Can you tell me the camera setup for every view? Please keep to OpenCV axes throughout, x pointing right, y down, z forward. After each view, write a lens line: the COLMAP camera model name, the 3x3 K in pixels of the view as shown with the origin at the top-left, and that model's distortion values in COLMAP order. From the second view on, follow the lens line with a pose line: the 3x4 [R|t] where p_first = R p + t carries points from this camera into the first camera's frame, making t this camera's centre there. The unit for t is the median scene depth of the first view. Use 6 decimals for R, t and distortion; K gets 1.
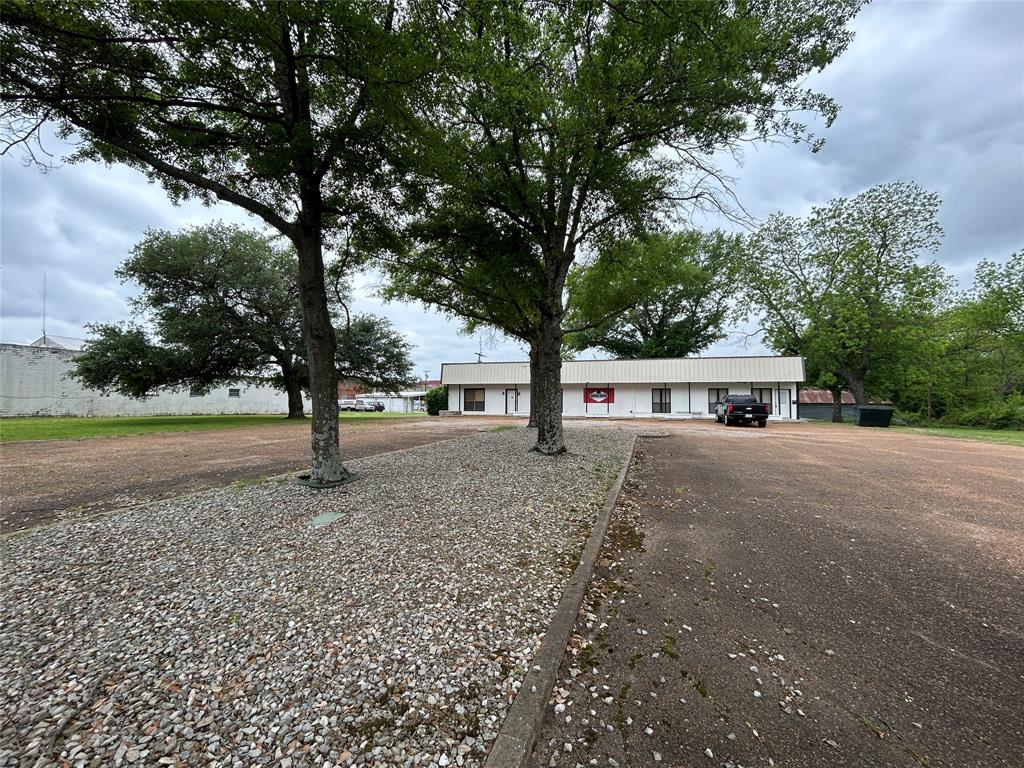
lens RADIAL K [[416.4, 0, 511.1], [0, 416.4, 383.6], [0, 0, 1]] dist [-0.000946, 0.000860]
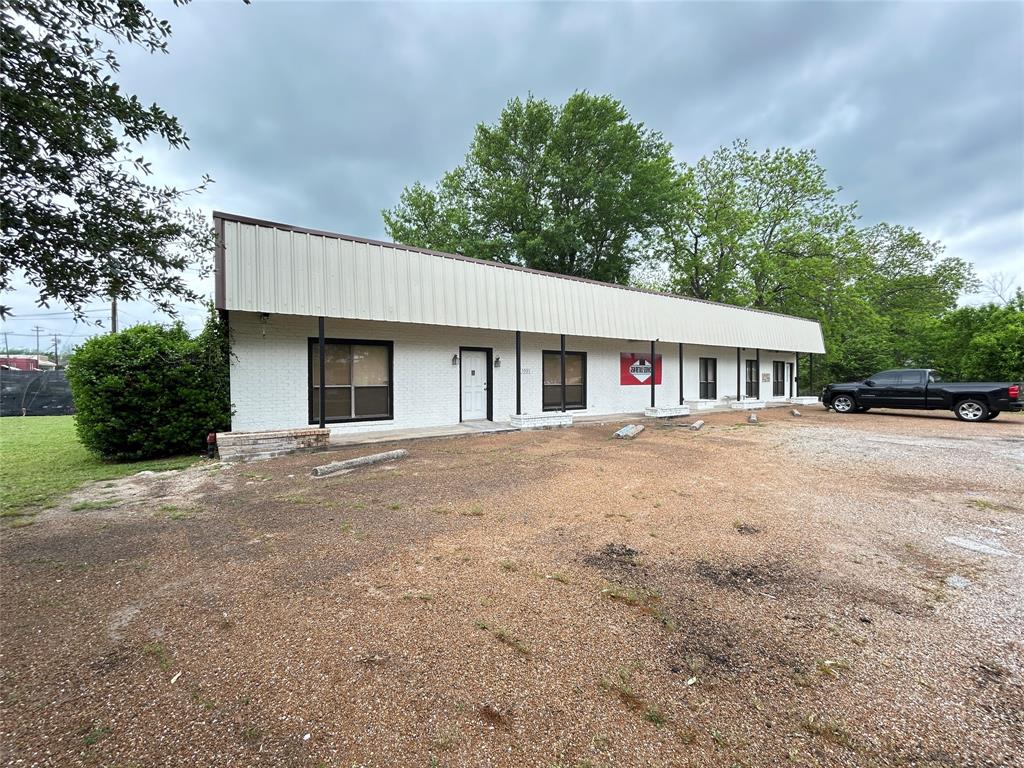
lens RADIAL K [[416.4, 0, 511.1], [0, 416.4, 383.6], [0, 0, 1]] dist [-0.000946, 0.000860]
pose [[0.608287, -0.009005, 0.793666, -0.262070], [-0.010992, 0.999744, 0.019767, 0.037292], [-0.793641, -0.020748, 0.608033, 0.825518]]
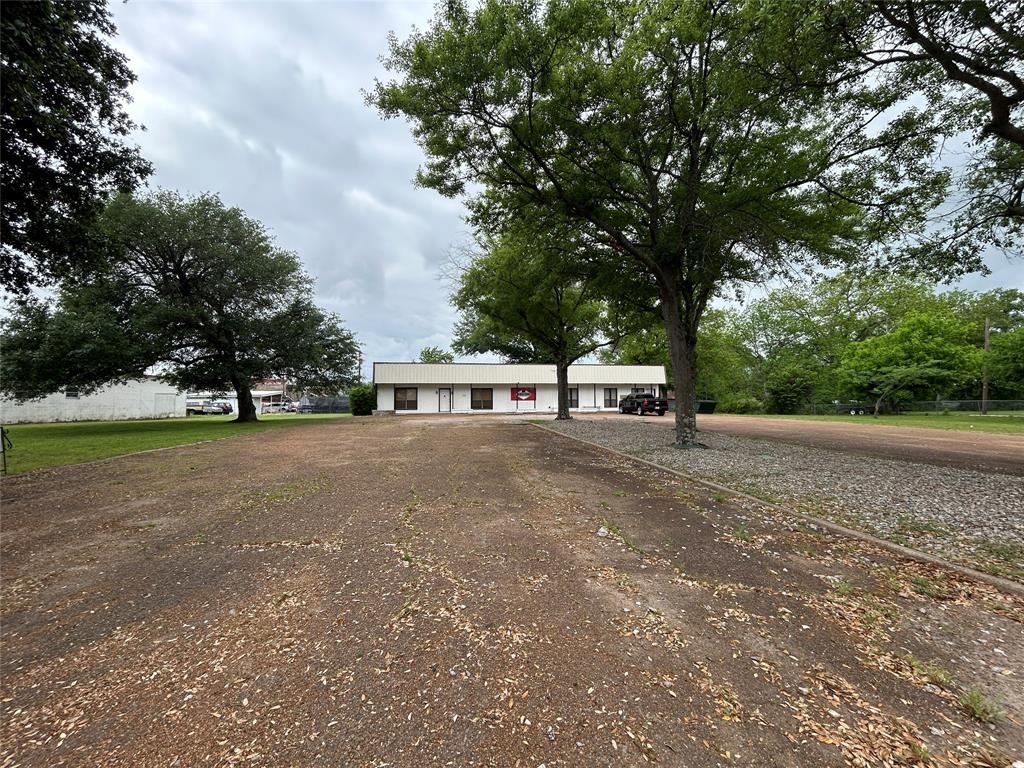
lens RADIAL K [[416.4, 0, 511.1], [0, 416.4, 383.6], [0, 0, 1]] dist [-0.000946, 0.000860]
pose [[0.896404, 0.007520, 0.443174, -0.338219], [-0.007725, 0.999969, -0.001343, 0.000852], [-0.443170, -0.002220, 0.896435, -0.028301]]
